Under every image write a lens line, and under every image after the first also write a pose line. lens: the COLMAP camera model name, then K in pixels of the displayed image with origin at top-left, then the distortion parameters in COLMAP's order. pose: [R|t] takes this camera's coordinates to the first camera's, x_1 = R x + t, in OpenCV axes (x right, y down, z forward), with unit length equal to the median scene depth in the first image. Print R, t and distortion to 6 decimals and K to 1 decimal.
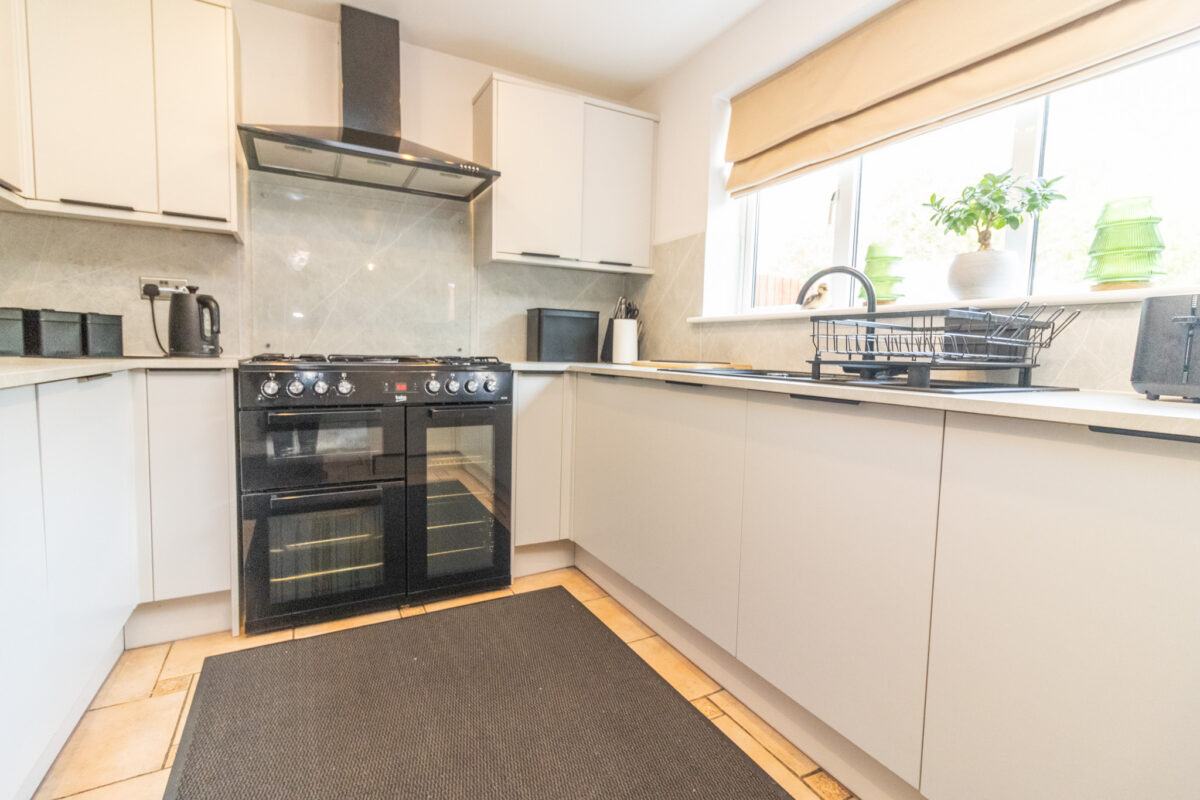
lens RADIAL K [[560.5, 0, 603.6], [0, 560.5, 392.9], [0, 0, 1]] dist [0.005686, 0.000672]
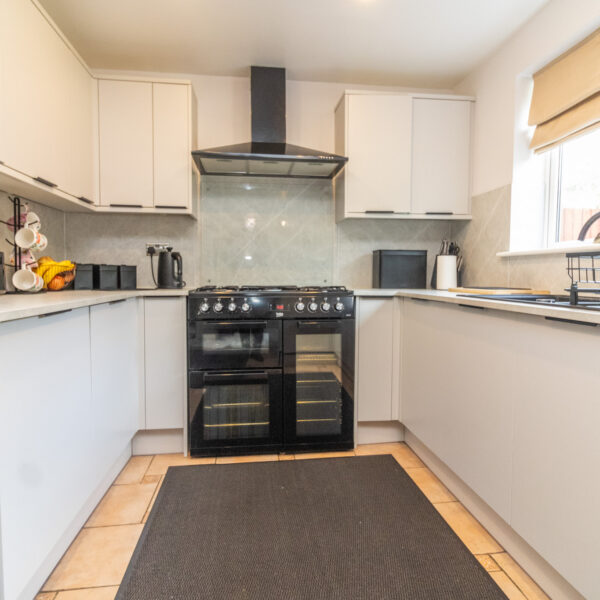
lens RADIAL K [[423.4, 0, 300.0], [0, 423.4, 295.9], [0, 0, 1]] dist [0.002865, 0.002662]
pose [[0.931059, -0.003145, -0.364854, 0.098700], [-0.008426, 0.999511, -0.030119, -0.006191], [0.364771, 0.031117, 0.930577, -0.045434]]
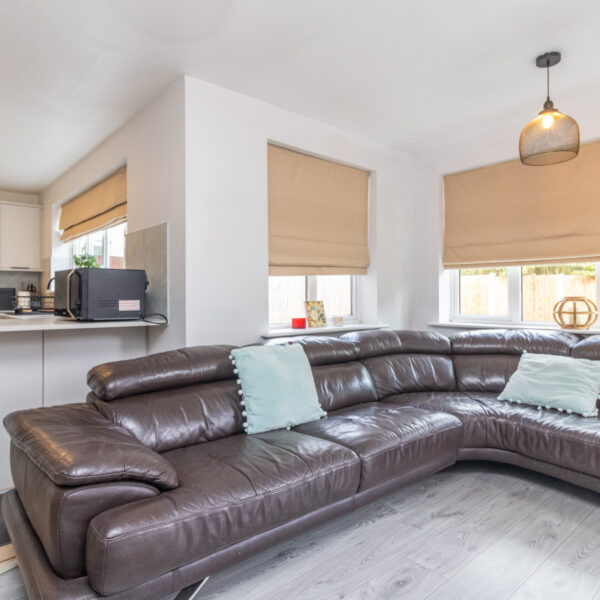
lens RADIAL K [[446.1, 0, 302.3], [0, 446.1, 297.2], [0, 0, 1]] dist [-0.001726, 0.003248]
pose [[0.972446, -0.026782, 0.231585, 0.910304], [0.044413, 0.996469, -0.071255, 0.094353], [-0.228859, 0.079577, 0.970202, -1.324419]]
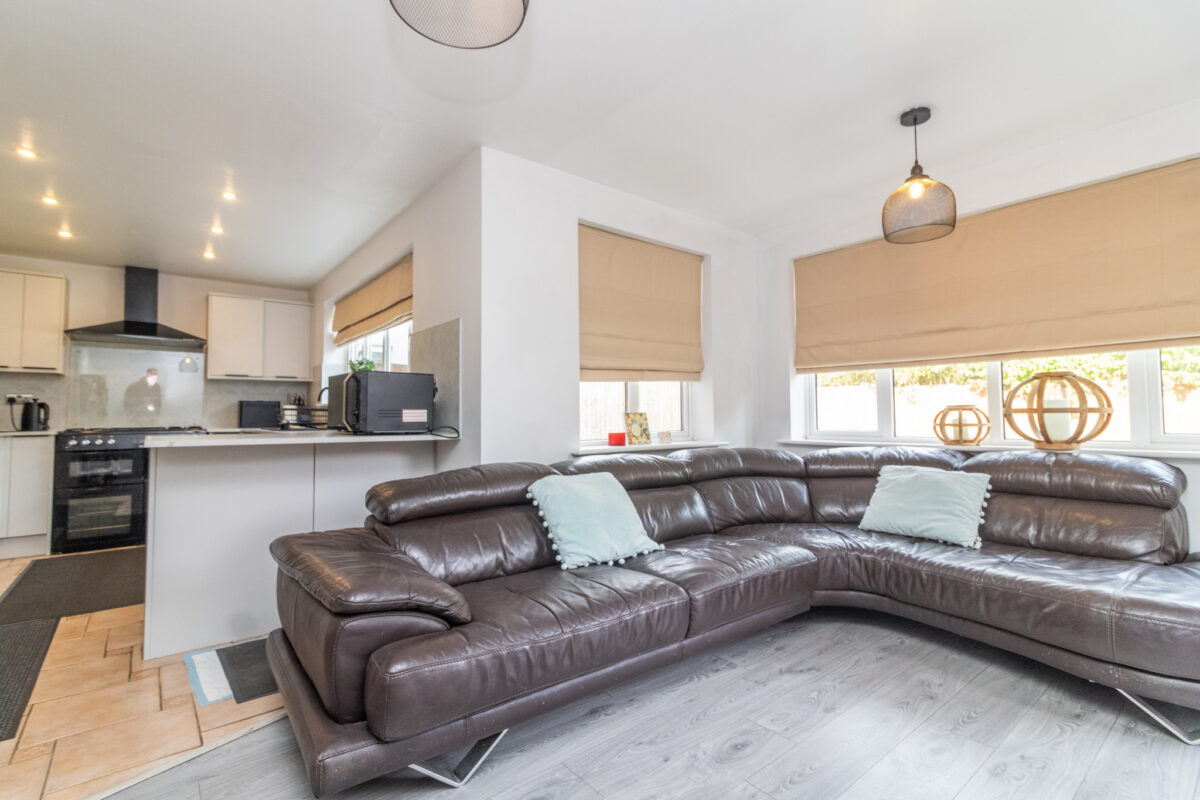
lens RADIAL K [[553.7, 0, 600.2], [0, 553.7, 394.3], [0, 0, 1]] dist [0.001225, 0.000883]
pose [[0.981509, -0.023321, 0.189992, 0.910498], [0.045113, 0.992775, -0.111192, 0.118887], [-0.186026, 0.117707, 0.975469, -1.359934]]
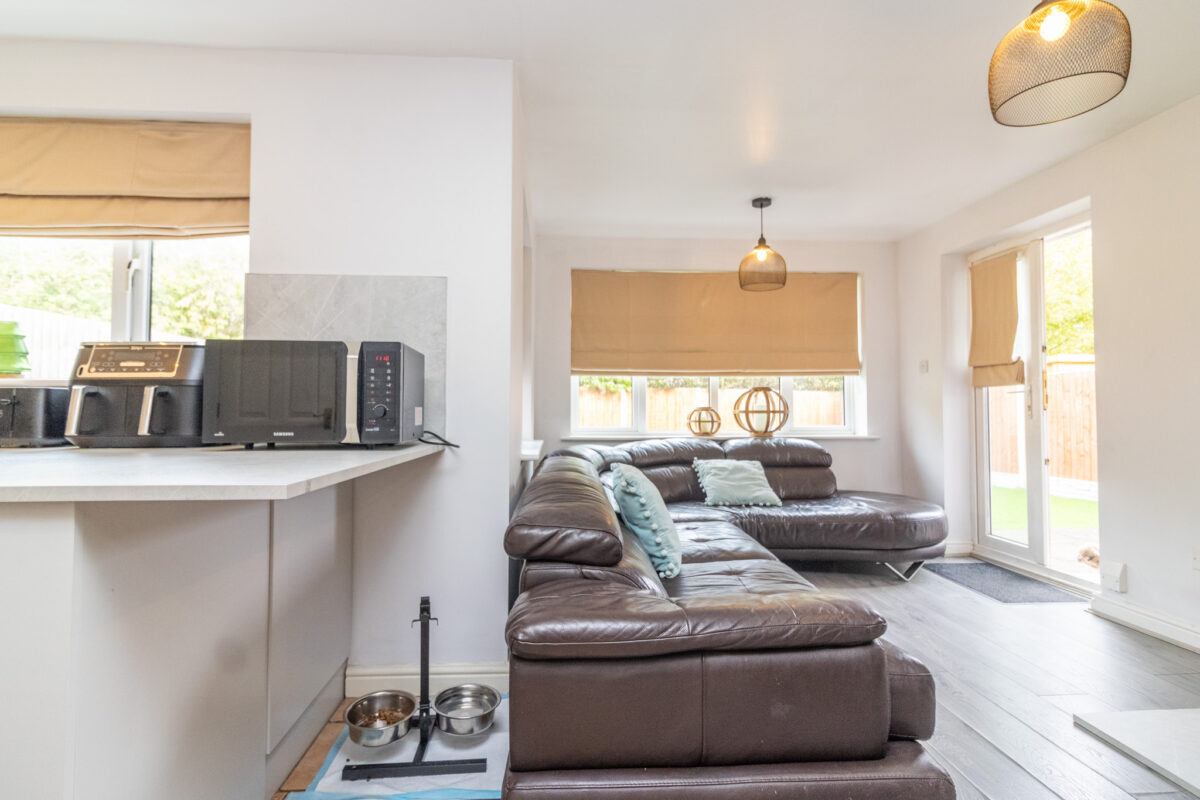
lens RADIAL K [[563.8, 0, 621.6], [0, 563.8, 395.3], [0, 0, 1]] dist [0.002857, 0.000903]
pose [[0.396864, 0.003352, 0.917871, 0.142658], [0.077323, 0.996317, -0.037071, 0.040296], [-0.914615, 0.085684, 0.395143, -0.679090]]
